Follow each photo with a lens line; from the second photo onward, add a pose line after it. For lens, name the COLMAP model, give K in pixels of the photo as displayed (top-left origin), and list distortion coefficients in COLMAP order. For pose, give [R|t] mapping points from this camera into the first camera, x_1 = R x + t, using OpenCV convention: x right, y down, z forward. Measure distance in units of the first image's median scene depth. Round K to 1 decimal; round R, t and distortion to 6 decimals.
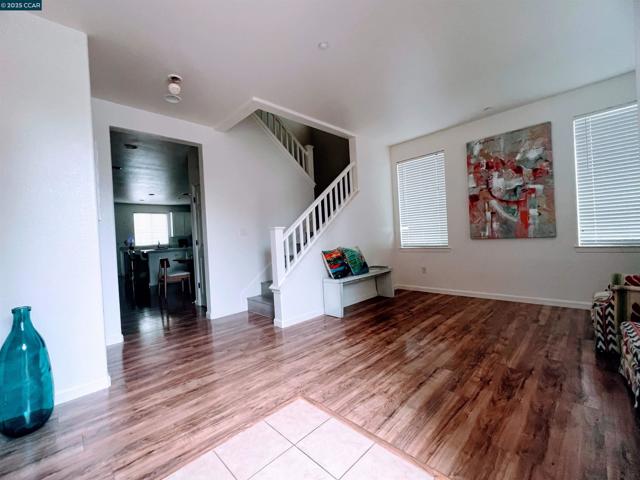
lens RADIAL K [[259.9, 0, 321.7], [0, 259.9, 241.0], [0, 0, 1]] dist [-0.008200, 0.000197]
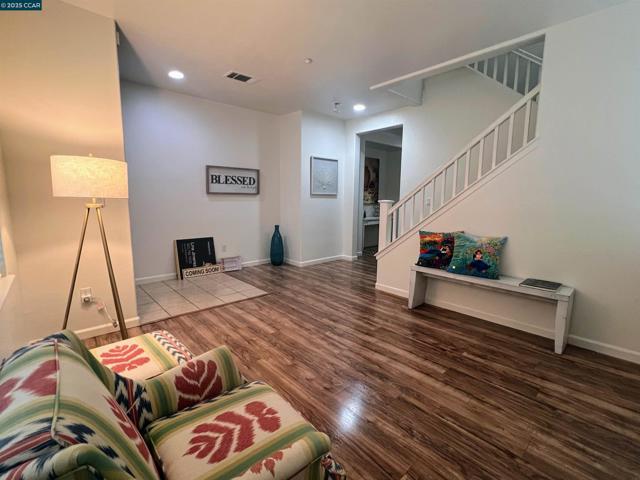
lens RADIAL K [[296.6, 0, 320.9], [0, 296.6, 236.7], [0, 0, 1]] dist [0.001517, 0.000640]
pose [[-0.020591, 0.176088, -0.984159, 1.340547], [-0.033172, 0.983706, 0.176700, -0.141571], [0.999238, 0.036285, -0.014414, 0.934020]]
